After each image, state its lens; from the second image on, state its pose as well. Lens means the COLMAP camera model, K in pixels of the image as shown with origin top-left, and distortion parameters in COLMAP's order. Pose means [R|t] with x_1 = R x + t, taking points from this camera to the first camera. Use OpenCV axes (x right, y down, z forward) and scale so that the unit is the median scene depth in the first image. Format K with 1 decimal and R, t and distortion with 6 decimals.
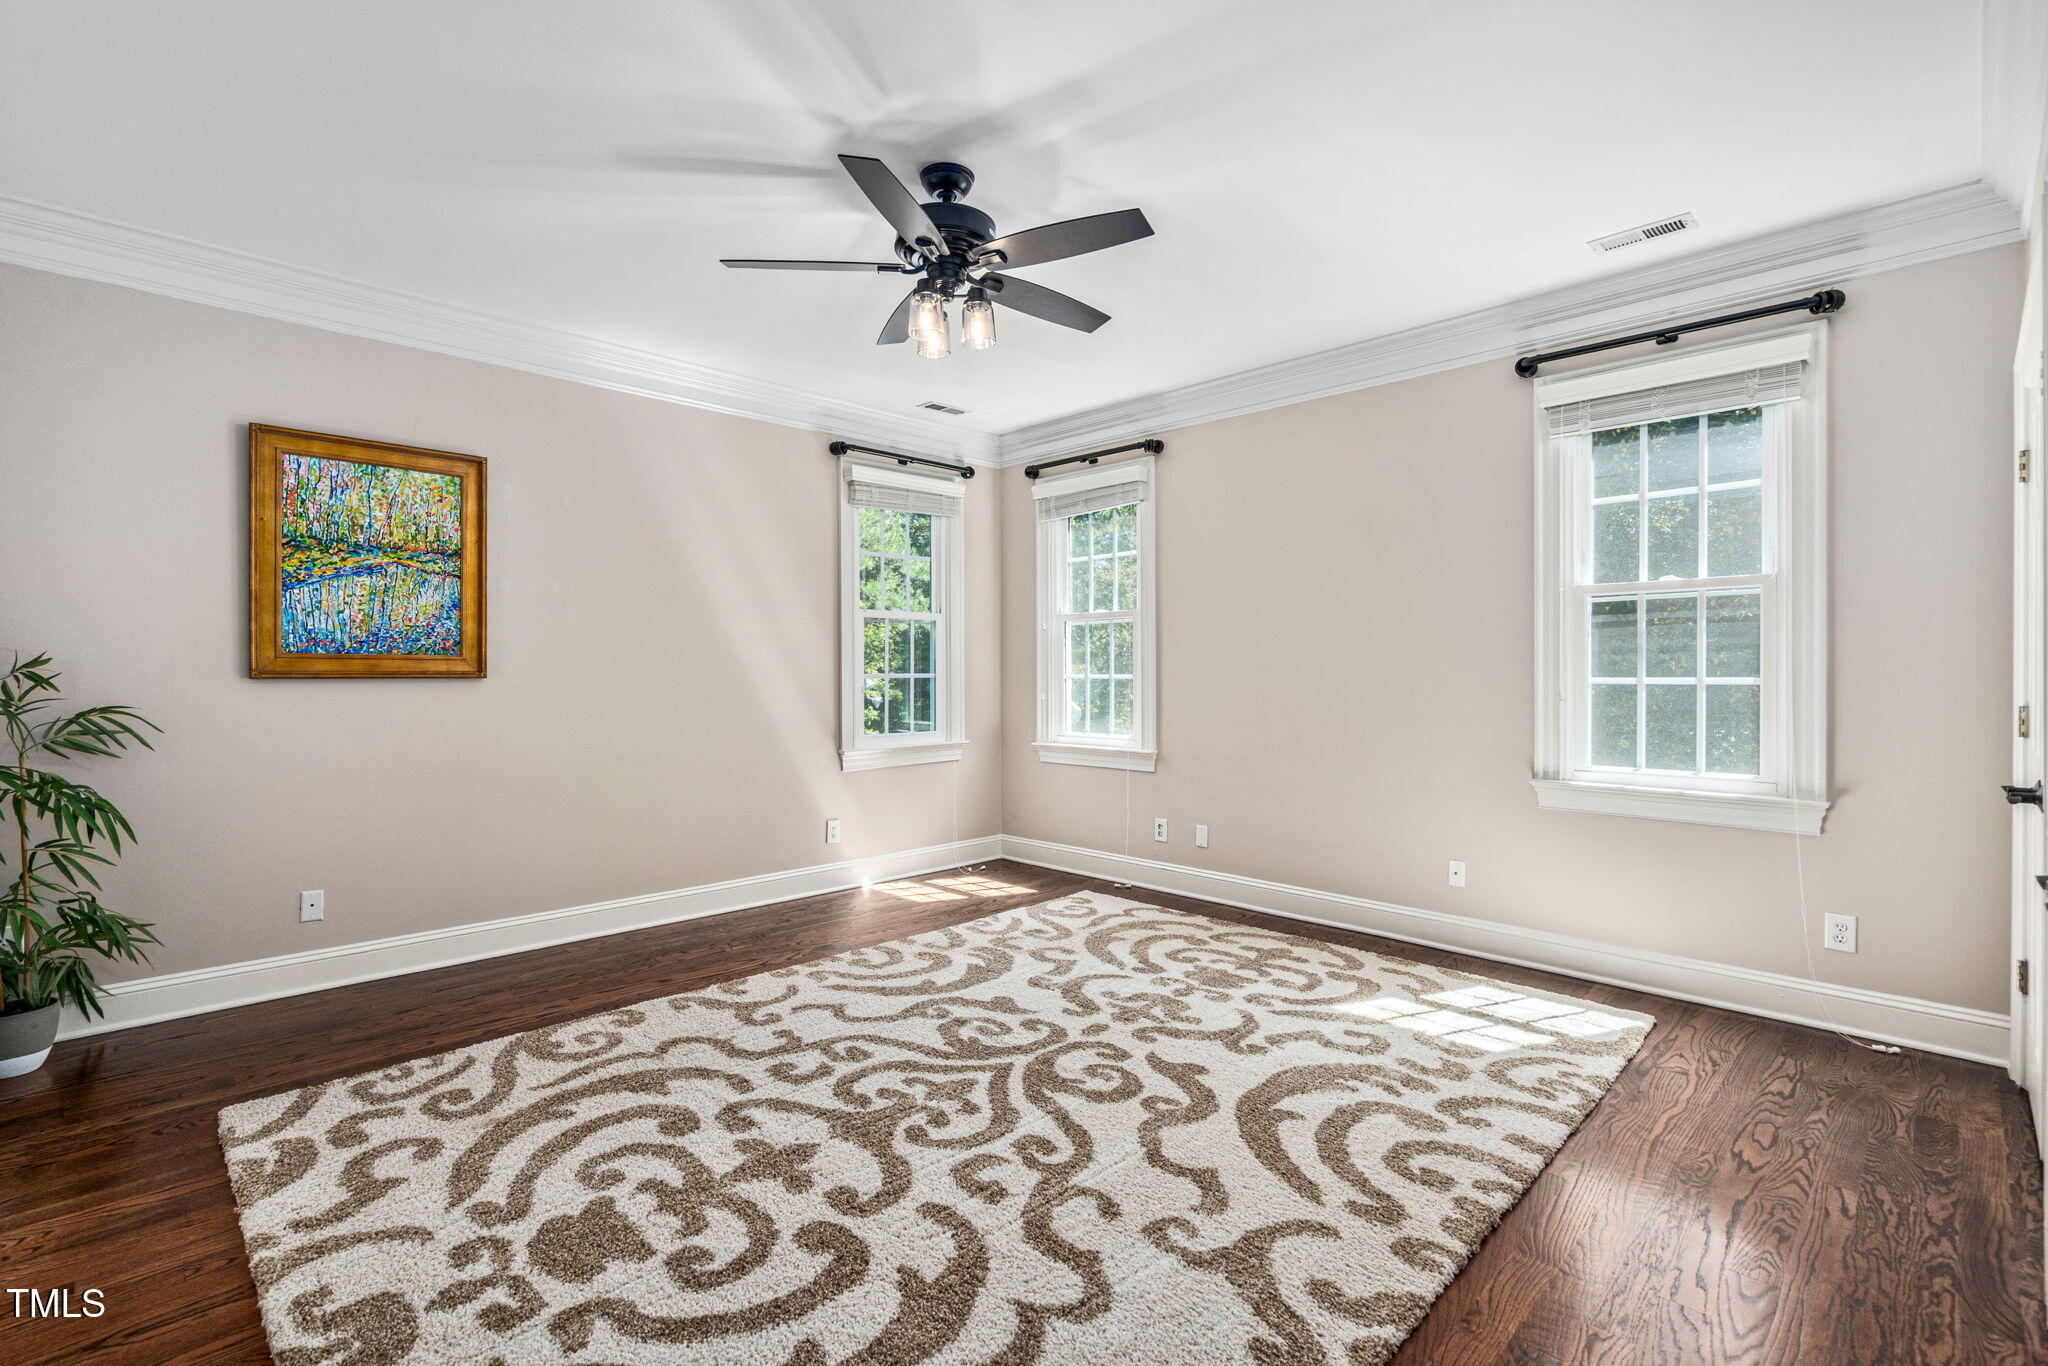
lens RADIAL K [[936.8, 0, 1023.0], [0, 936.8, 677.0], [0, 0, 1]] dist [-0.000367, 0.000716]
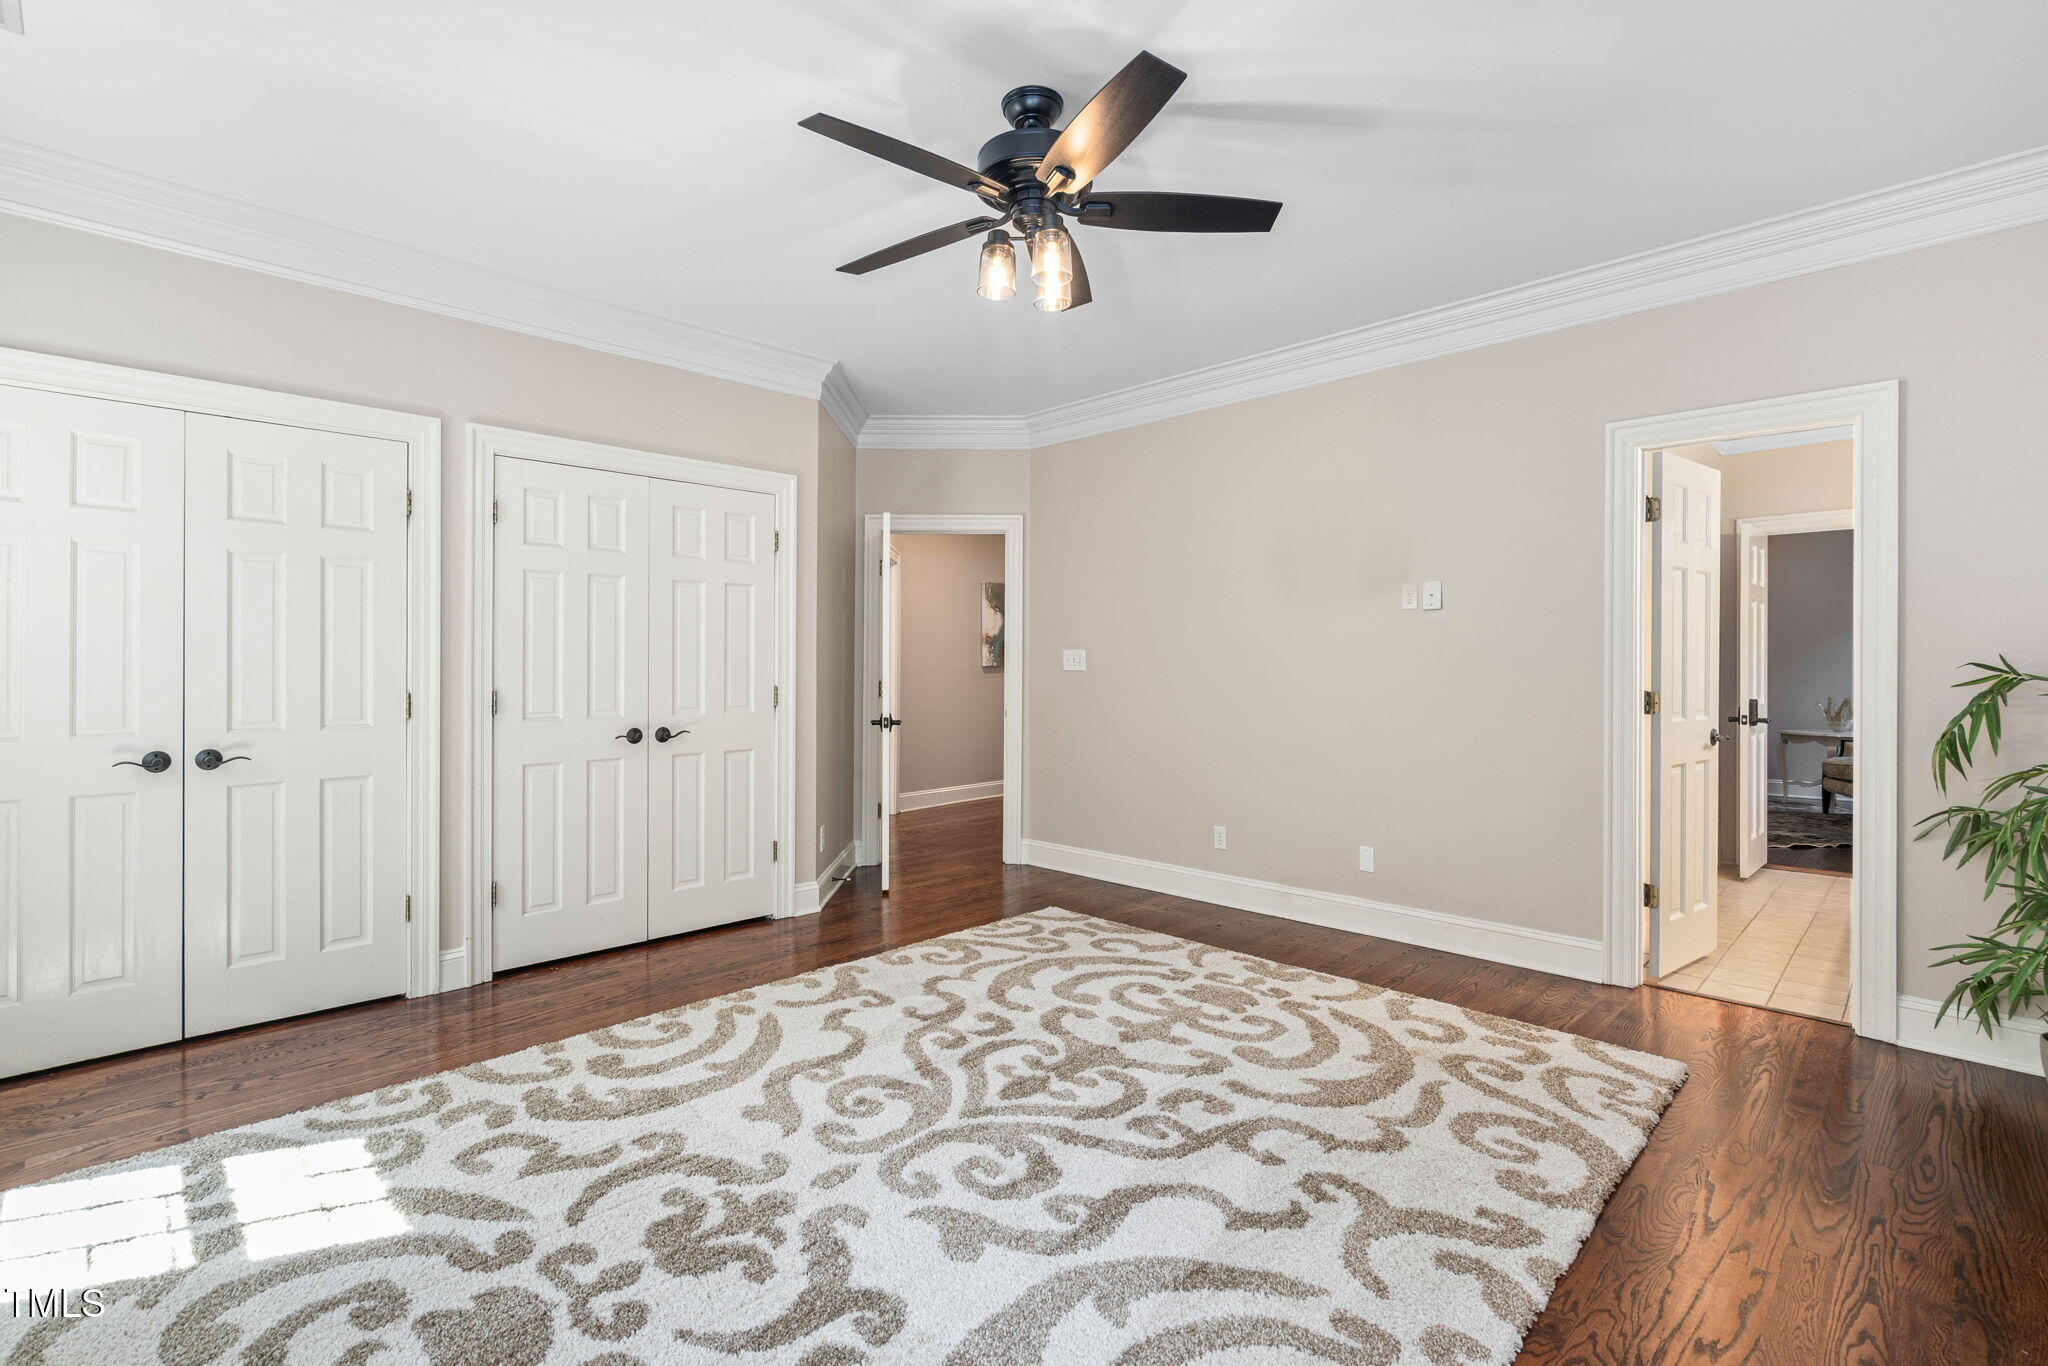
lens RADIAL K [[936.8, 0, 1023.7], [0, 936.8, 670.8], [0, 0, 1]] dist [-0.000367, 0.000716]
pose [[-0.999991, 0.000938, -0.004222, -0.075076], [0.000905, 0.999970, 0.007663, -0.006879], [0.004229, 0.007659, -0.999962, 2.077156]]
